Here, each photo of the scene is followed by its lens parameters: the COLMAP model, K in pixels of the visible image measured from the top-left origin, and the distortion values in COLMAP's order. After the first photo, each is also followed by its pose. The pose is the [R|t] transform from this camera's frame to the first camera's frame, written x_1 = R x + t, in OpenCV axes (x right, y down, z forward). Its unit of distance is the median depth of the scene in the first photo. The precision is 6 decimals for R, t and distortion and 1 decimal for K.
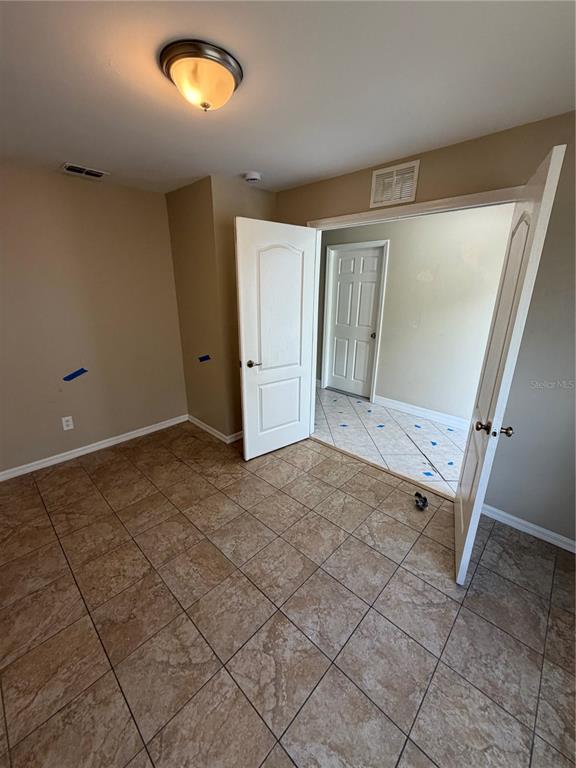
lens RADIAL K [[307.3, 0, 288.5], [0, 307.3, 382.4], [0, 0, 1]] dist [0.000094, 0.000844]
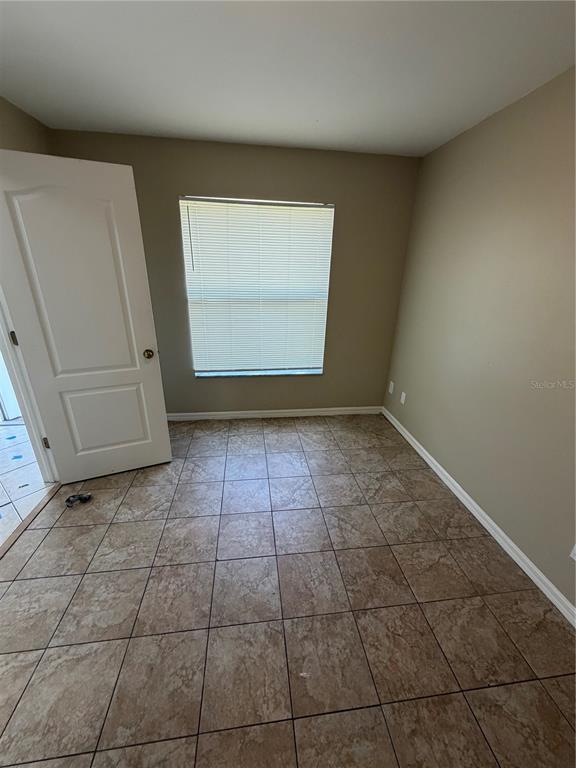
lens RADIAL K [[307.3, 0, 287.3], [0, 307.3, 380.2], [0, 0, 1]] dist [0.000094, 0.000844]
pose [[-0.772530, -0.251018, 0.583255, -0.488109], [0.162115, 0.810134, 0.563384, -0.306285], [-0.613935, 0.529786, -0.585159, 0.985030]]
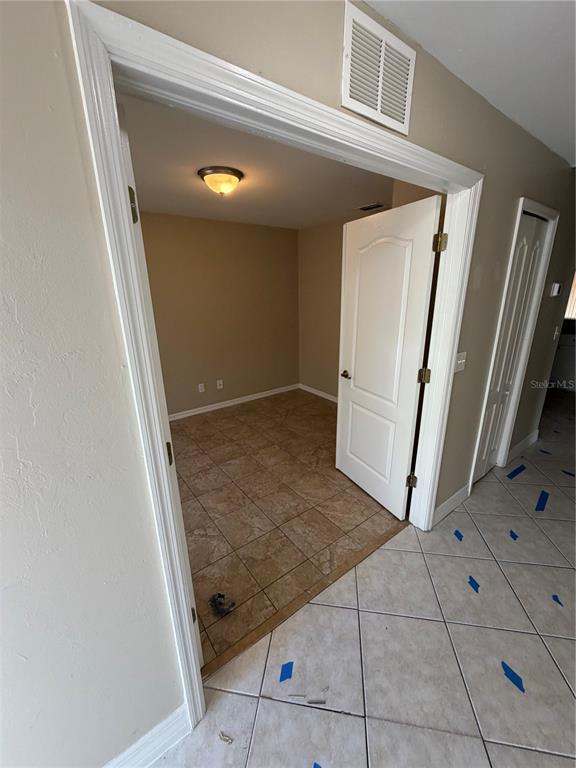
lens RADIAL K [[307.3, 0, 286.3], [0, 307.3, 382.5], [0, 0, 1]] dist [0.000094, 0.000844]
pose [[-0.178959, 0.286210, -0.941306, 0.935906], [-0.275815, 0.903792, 0.327241, -0.342789], [0.944404, 0.318189, -0.082801, 1.056605]]
